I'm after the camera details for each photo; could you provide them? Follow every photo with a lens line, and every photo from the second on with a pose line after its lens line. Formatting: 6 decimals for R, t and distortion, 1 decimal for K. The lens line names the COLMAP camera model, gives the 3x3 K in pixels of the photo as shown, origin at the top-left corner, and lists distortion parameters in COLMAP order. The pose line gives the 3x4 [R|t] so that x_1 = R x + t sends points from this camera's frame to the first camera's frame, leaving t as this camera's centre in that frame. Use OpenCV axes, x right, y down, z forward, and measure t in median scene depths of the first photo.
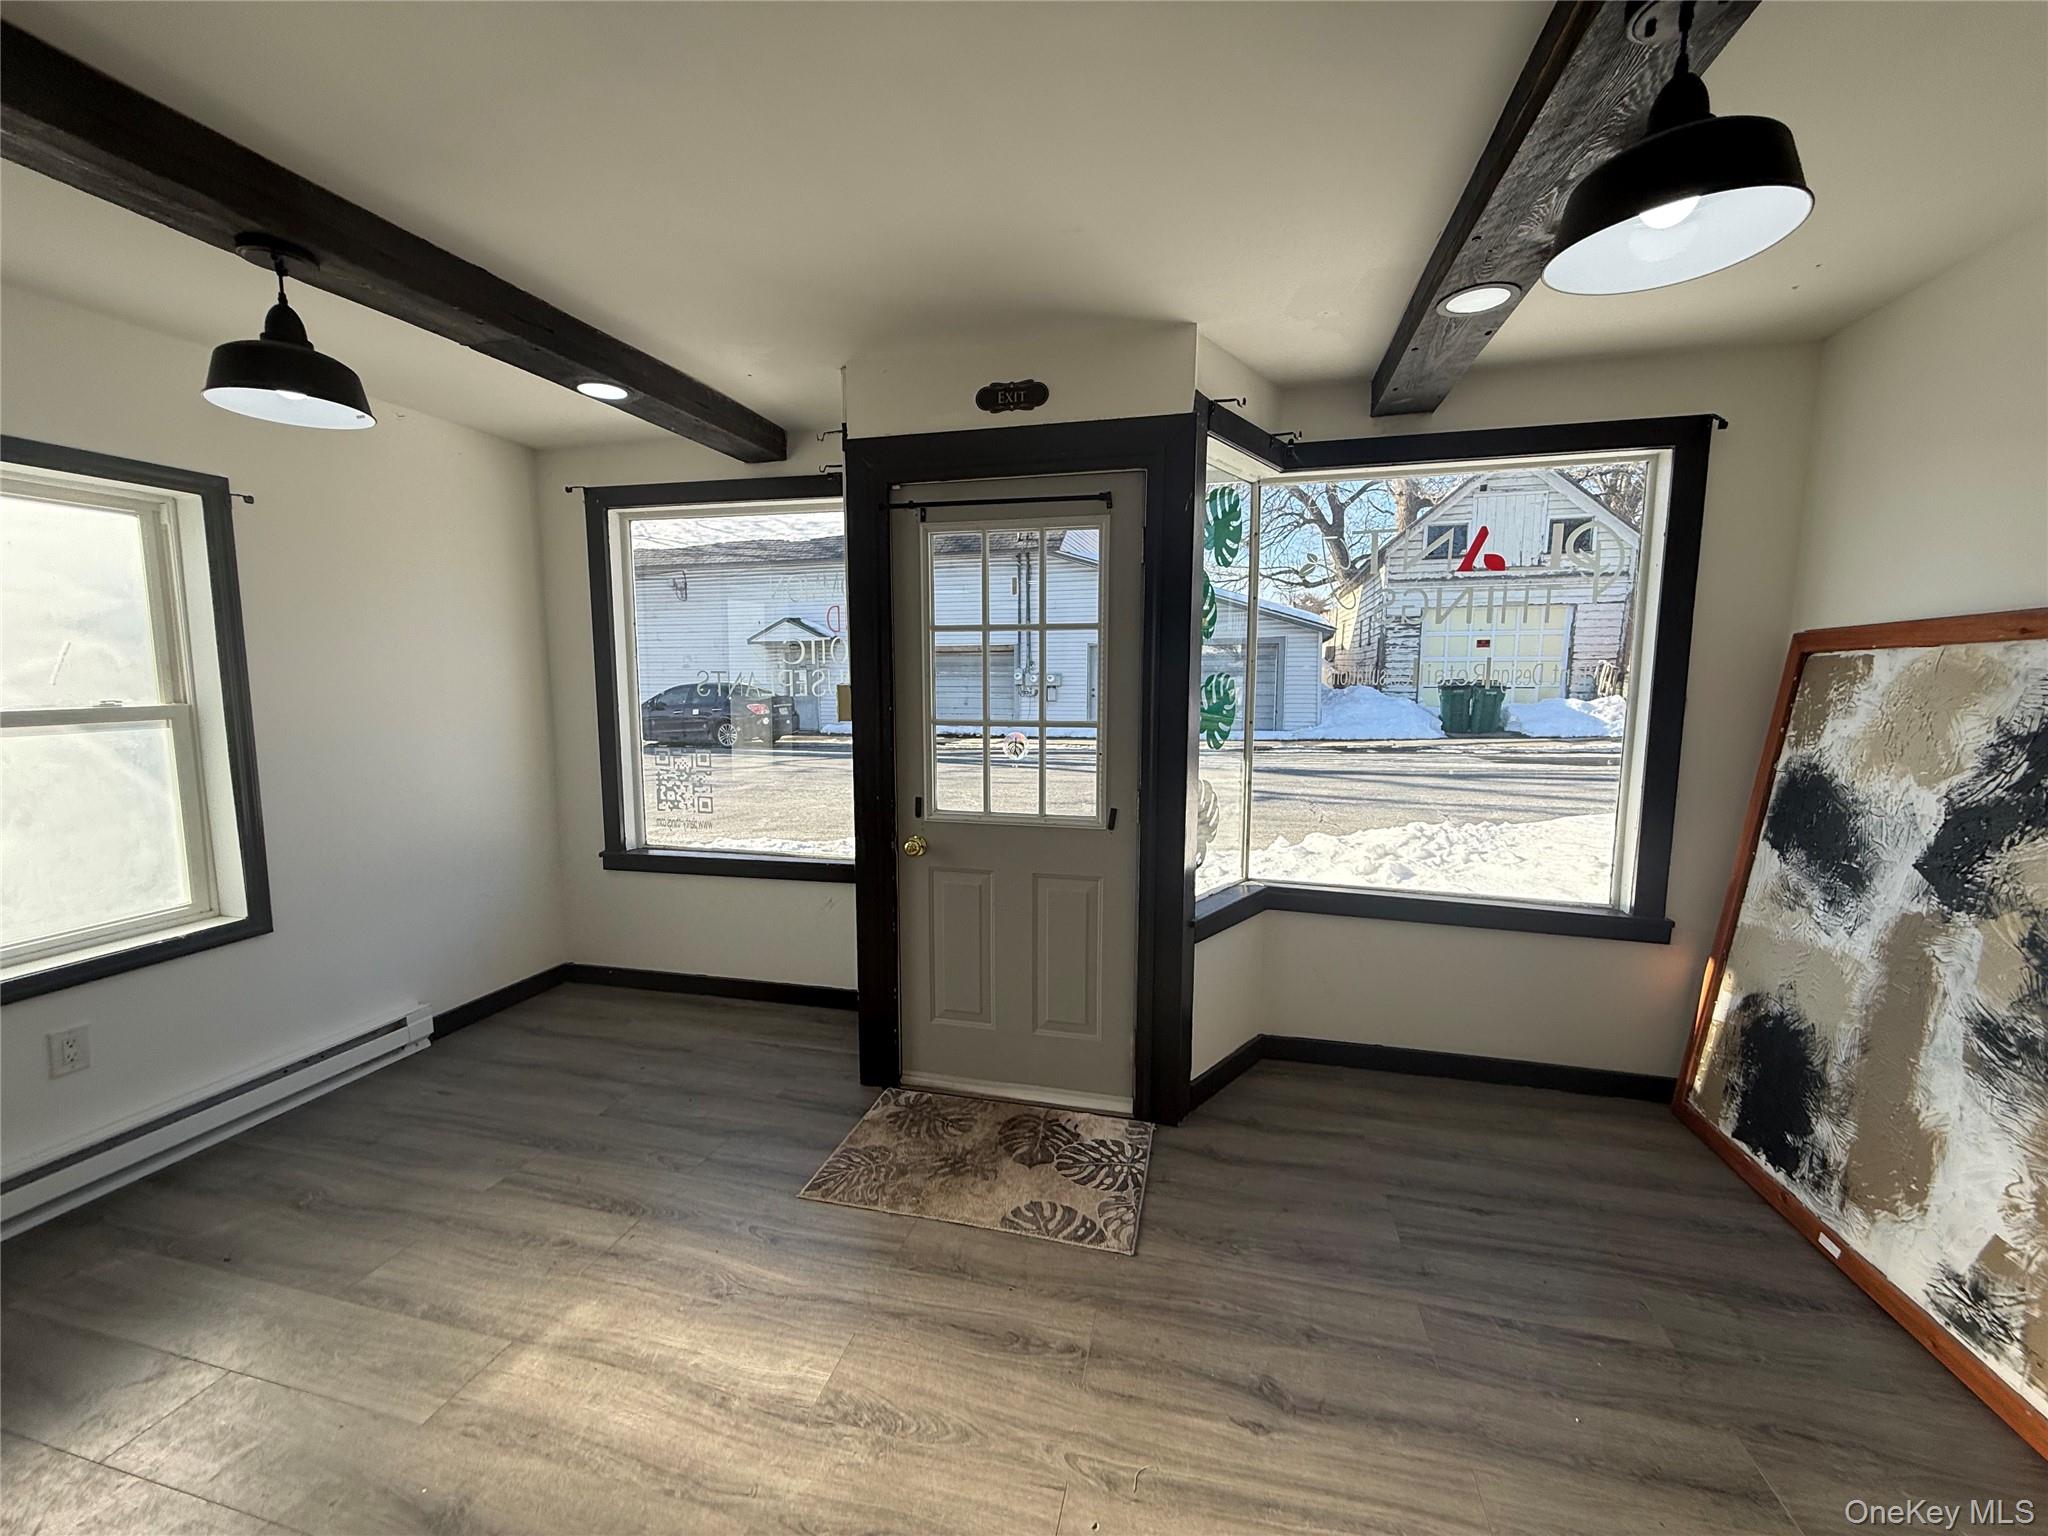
lens RADIAL K [[812.9, 0, 1018.1], [0, 812.9, 767.8], [0, 0, 1]] dist [0.002778, -0.000364]
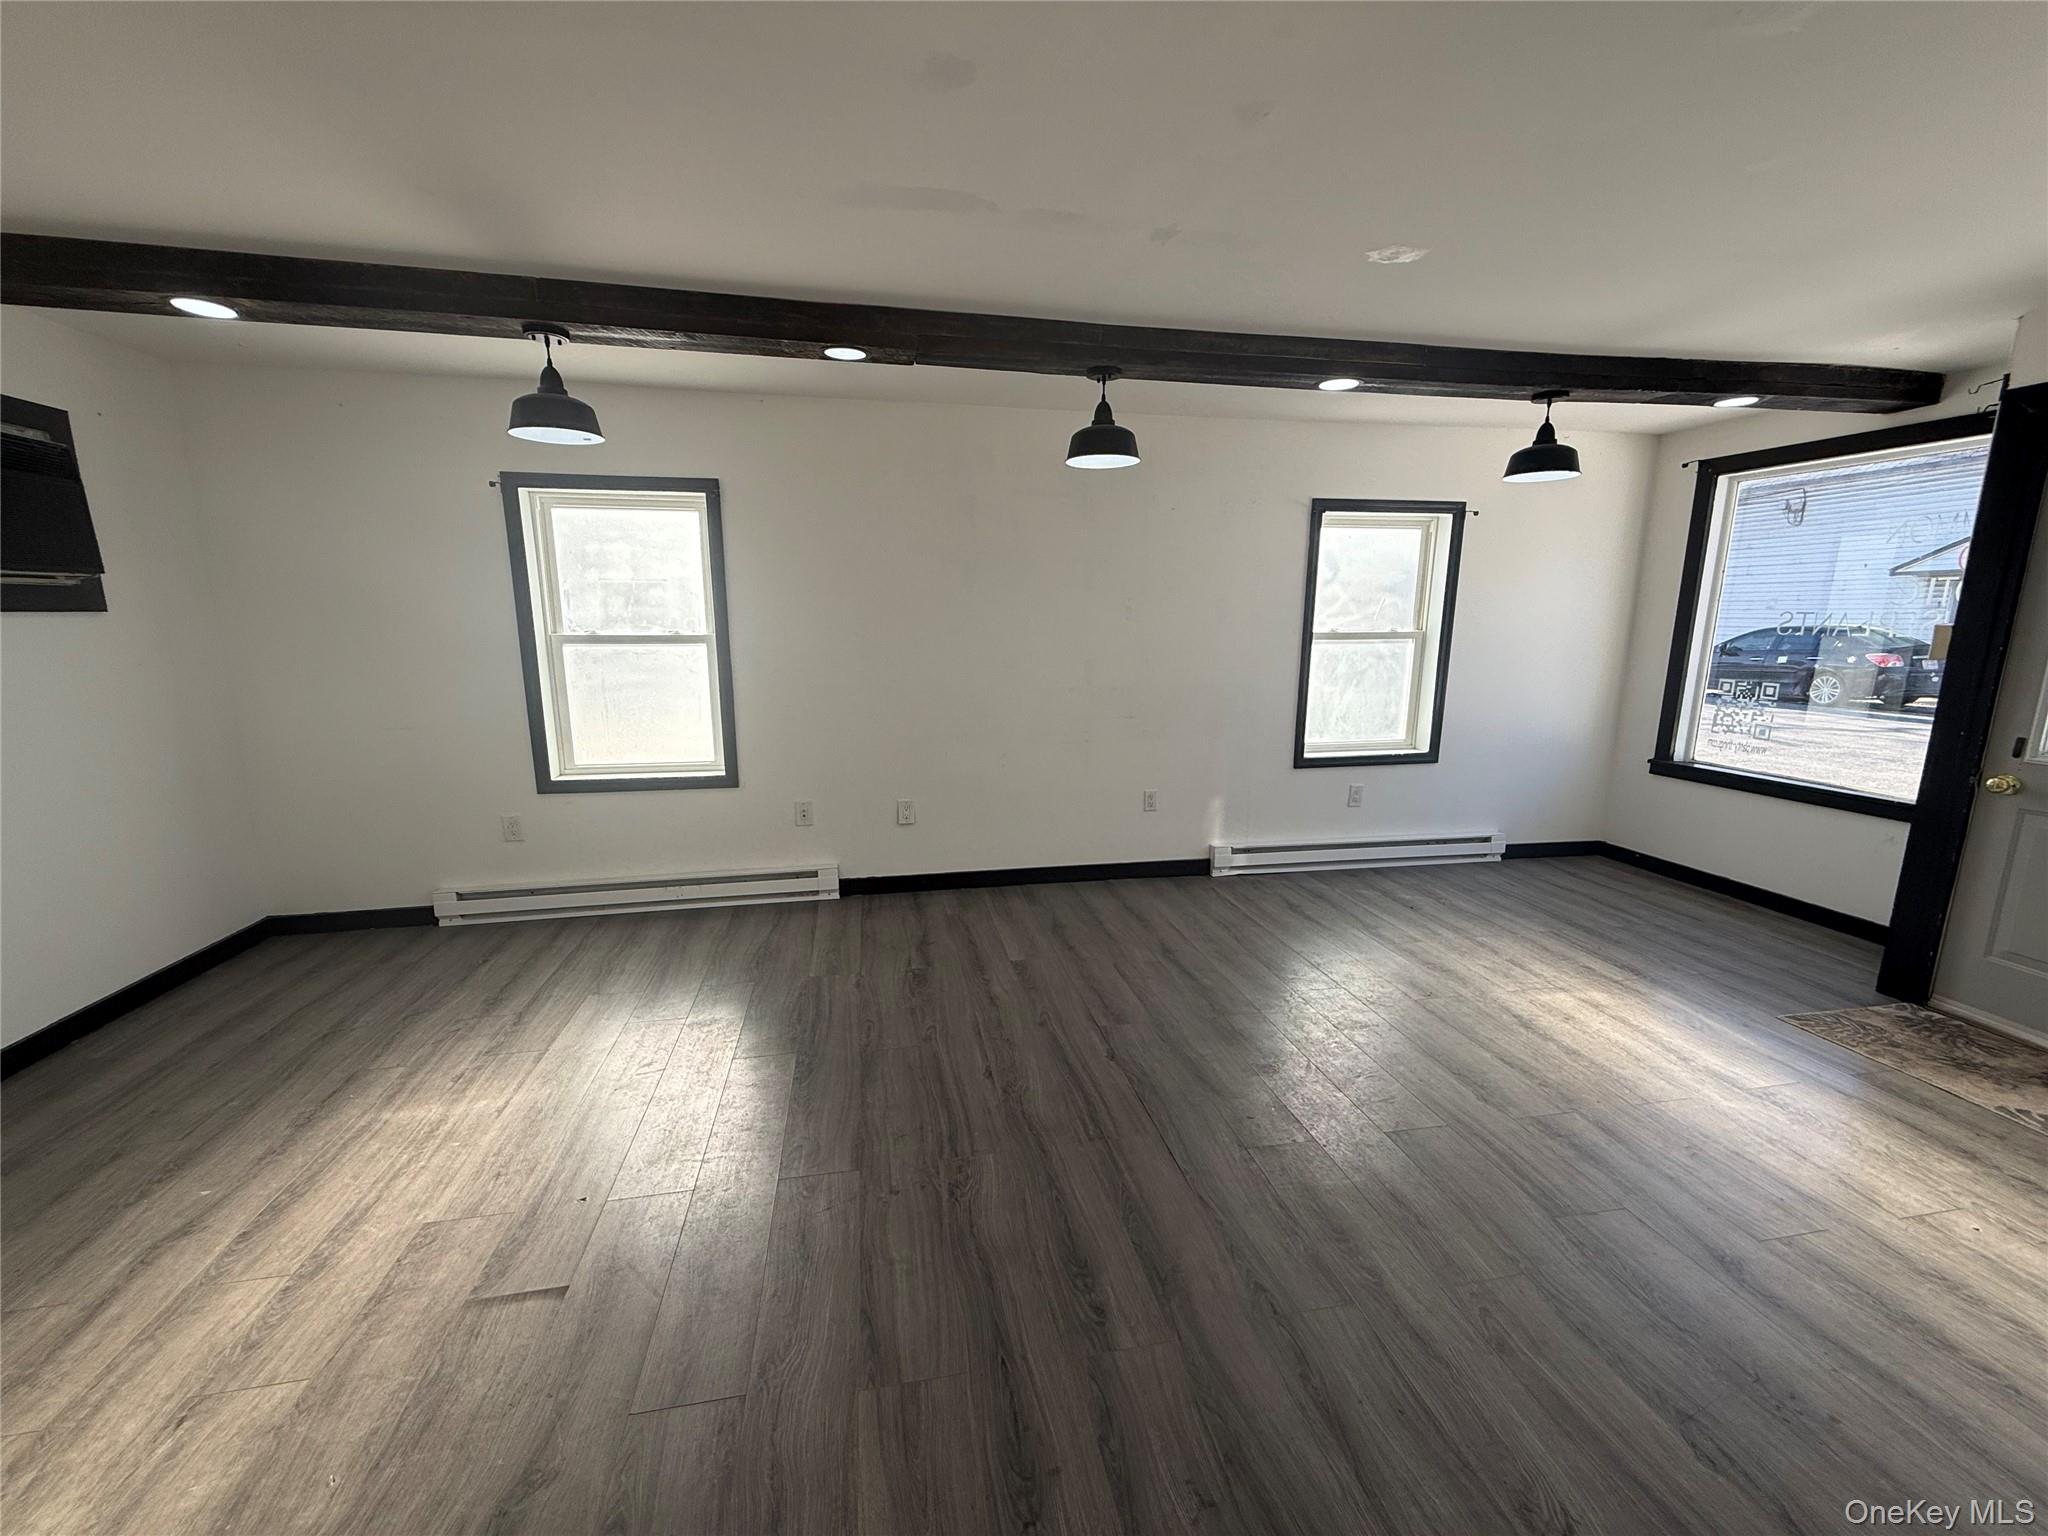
lens RADIAL K [[812.9, 0, 1017.6], [0, 812.9, 768.8], [0, 0, 1]] dist [0.002778, -0.000364]
pose [[0.426370, 0.170319, -0.888369, 0.276248], [-0.105330, 0.984780, 0.138250, 0.071222], [0.898395, 0.034627, 0.437821, -0.619720]]
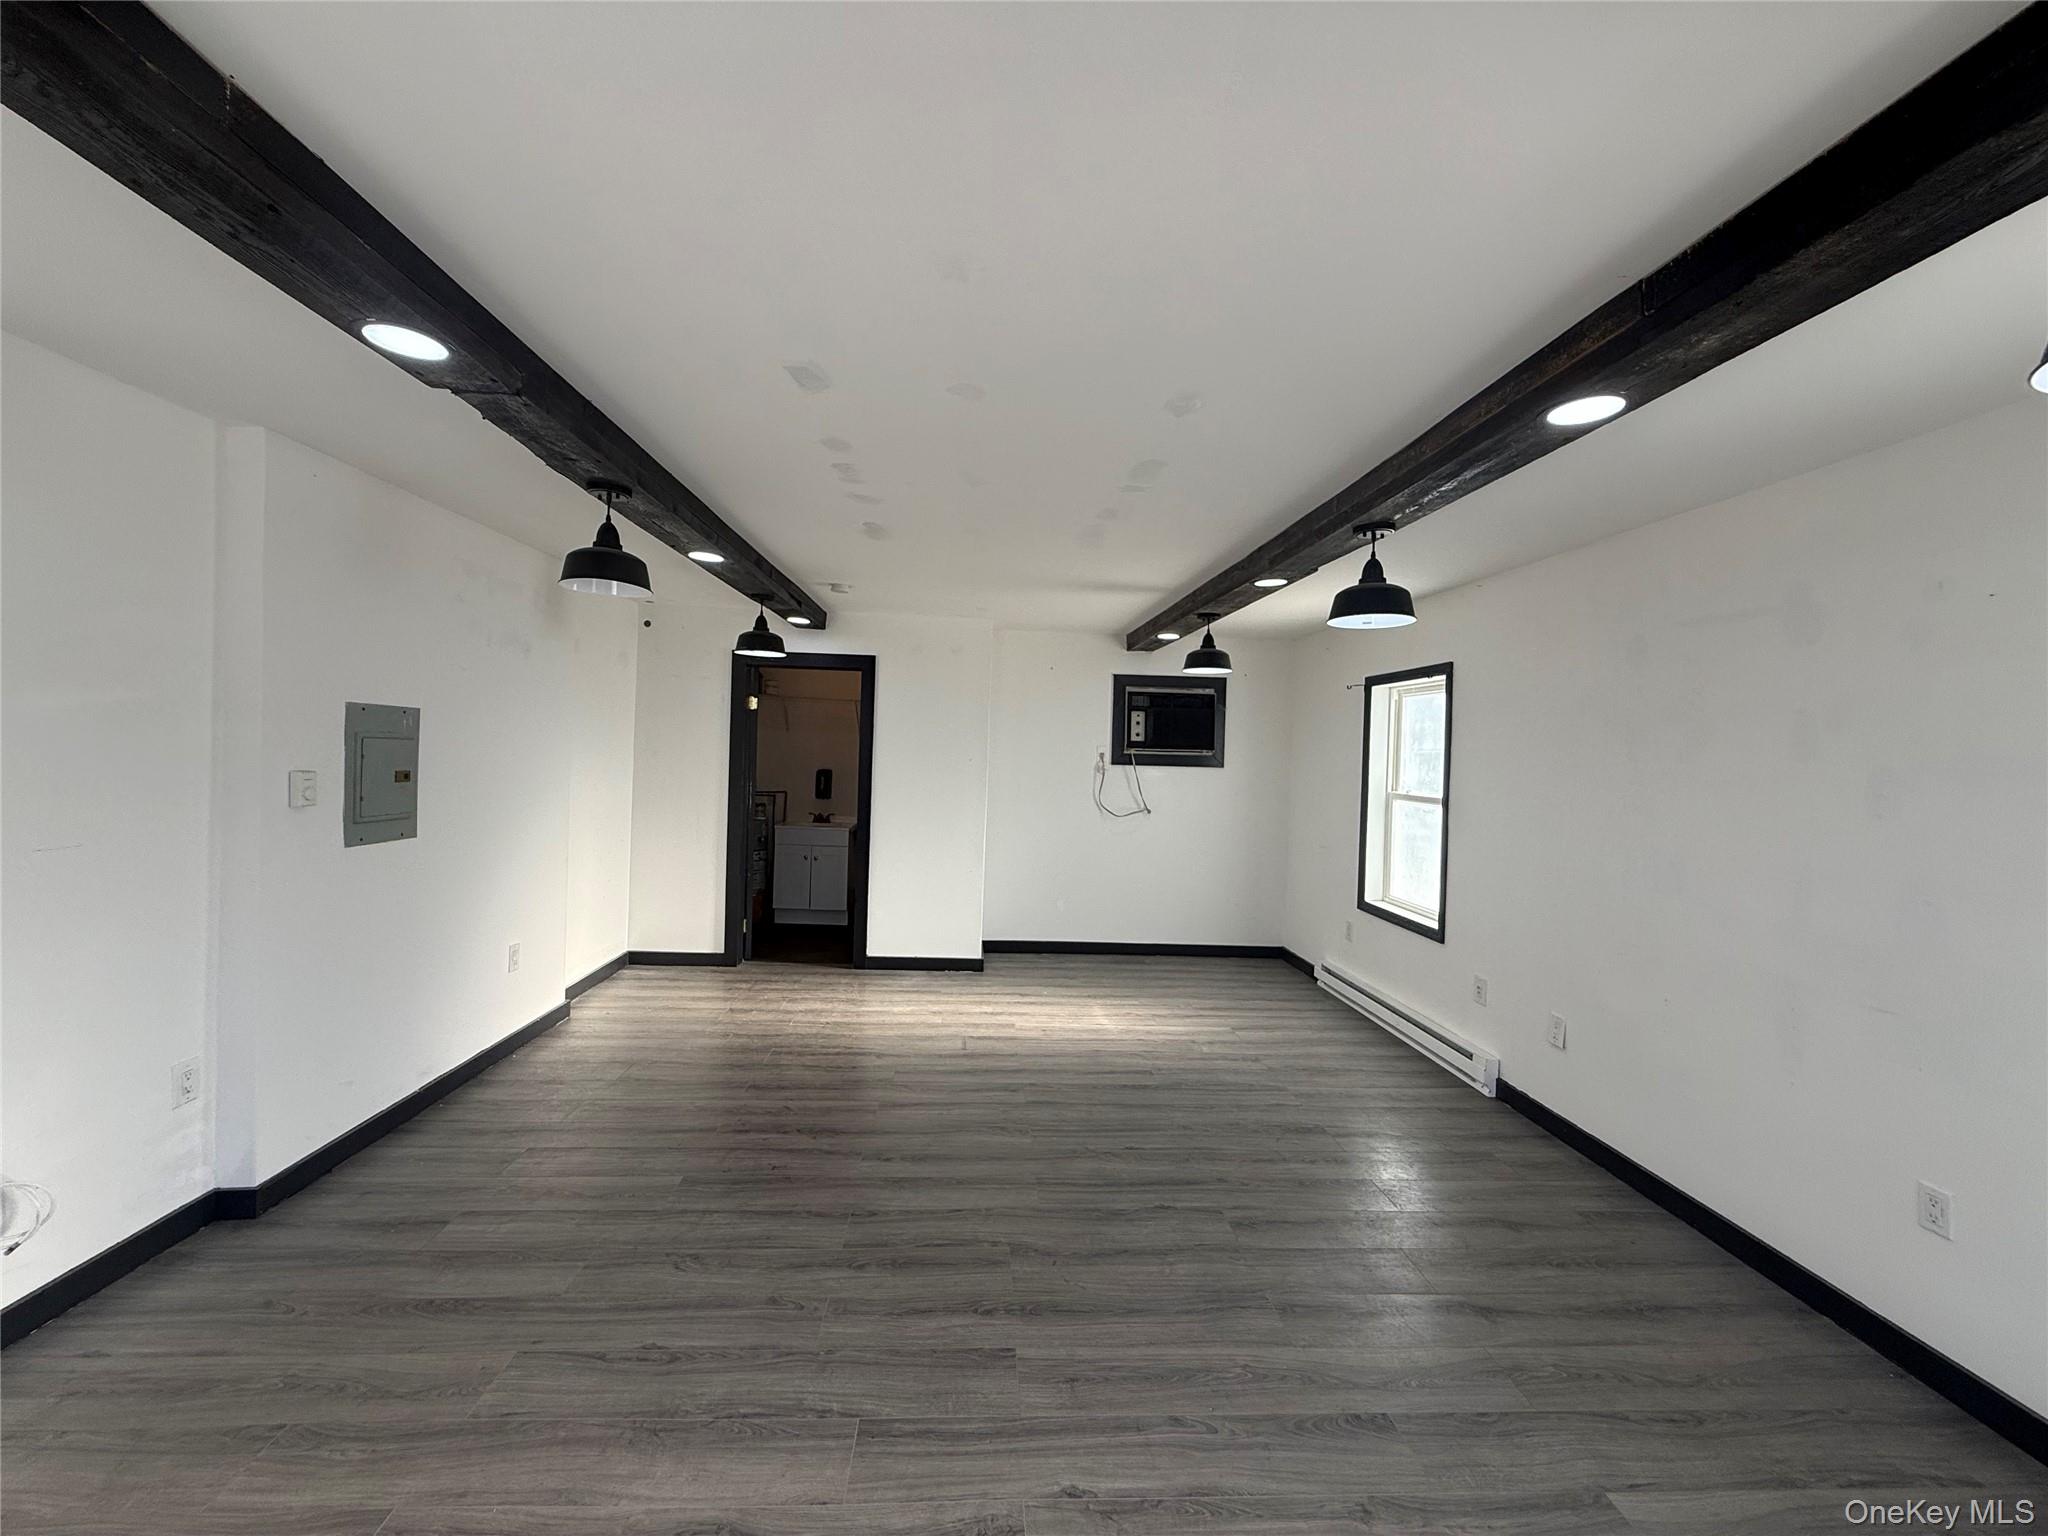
lens RADIAL K [[812.9, 0, 1017.4], [0, 812.9, 767.2], [0, 0, 1]] dist [0.002778, -0.000364]
pose [[-0.953036, -0.022199, -0.302043, -0.027704], [-0.063969, 0.989564, 0.129113, -0.131216], [0.296025, 0.142371, -0.944510, 0.848545]]
